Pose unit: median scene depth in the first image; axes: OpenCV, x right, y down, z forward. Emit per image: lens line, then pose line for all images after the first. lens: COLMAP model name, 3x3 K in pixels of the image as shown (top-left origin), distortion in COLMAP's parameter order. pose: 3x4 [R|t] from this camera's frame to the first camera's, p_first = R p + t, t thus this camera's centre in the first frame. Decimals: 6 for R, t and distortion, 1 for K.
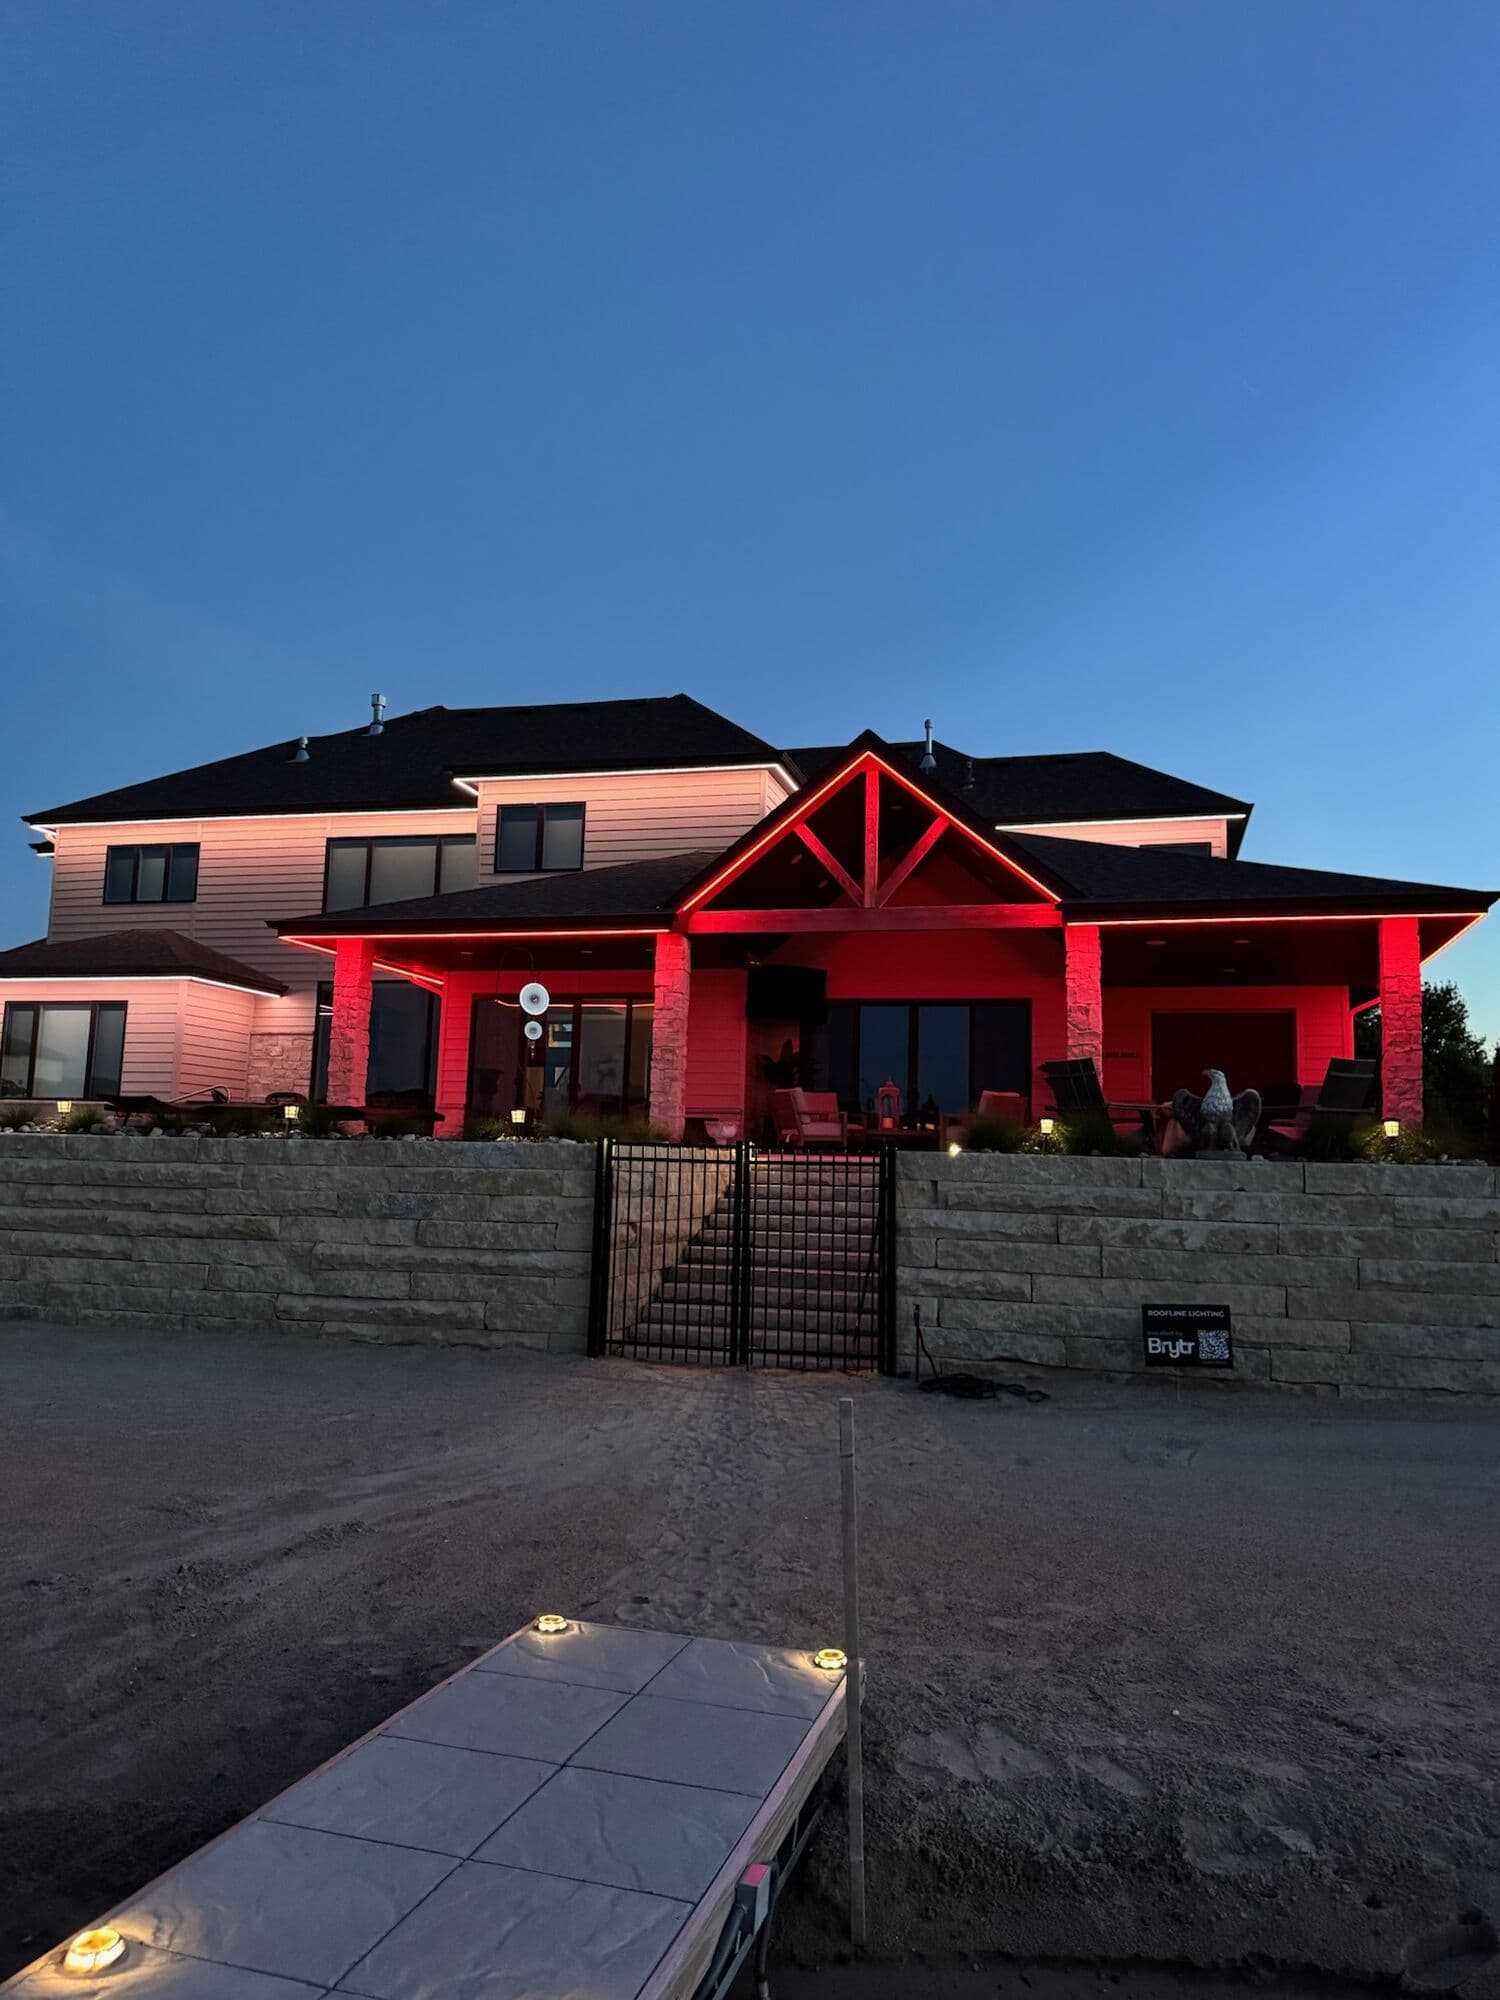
lens RADIAL K [[1405.5, 0, 747.9], [0, 1405.5, 1001.8], [0, 0, 1]] dist [0.116264, -0.127830]
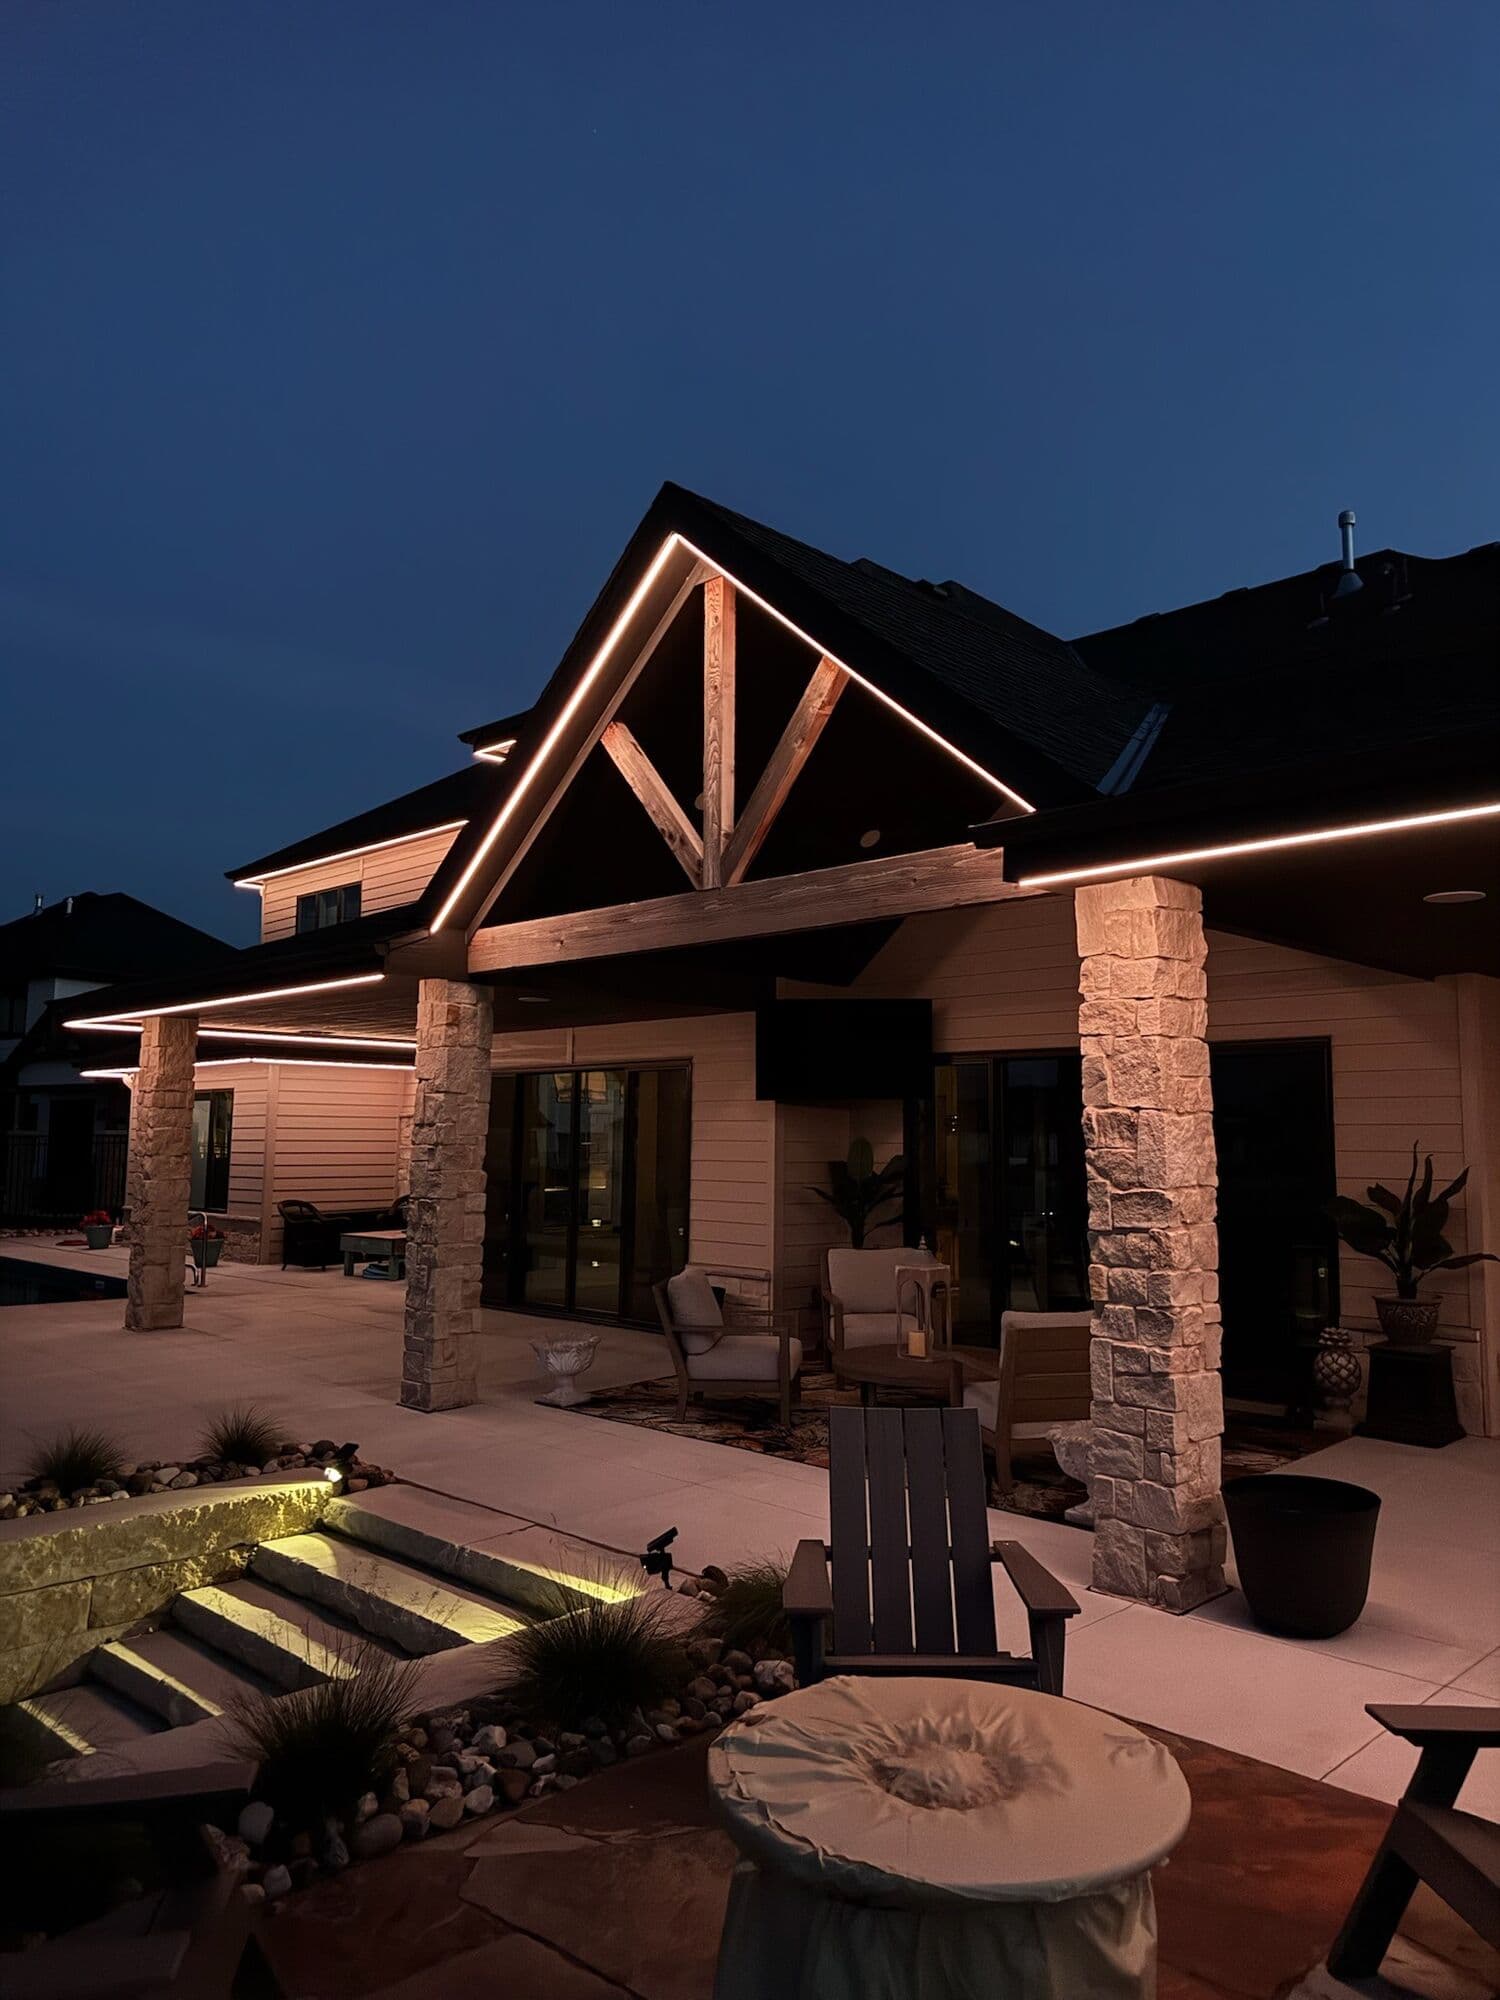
lens RADIAL K [[1405.5, 0, 747.9], [0, 1405.5, 1001.8], [0, 0, 1]] dist [0.116264, -0.127830]
pose [[0.874798, -0.071325, -0.479209, 0.246119], [0.073434, 0.997197, -0.014367, -0.019374], [0.478890, -0.022622, 0.877583, 0.503679]]
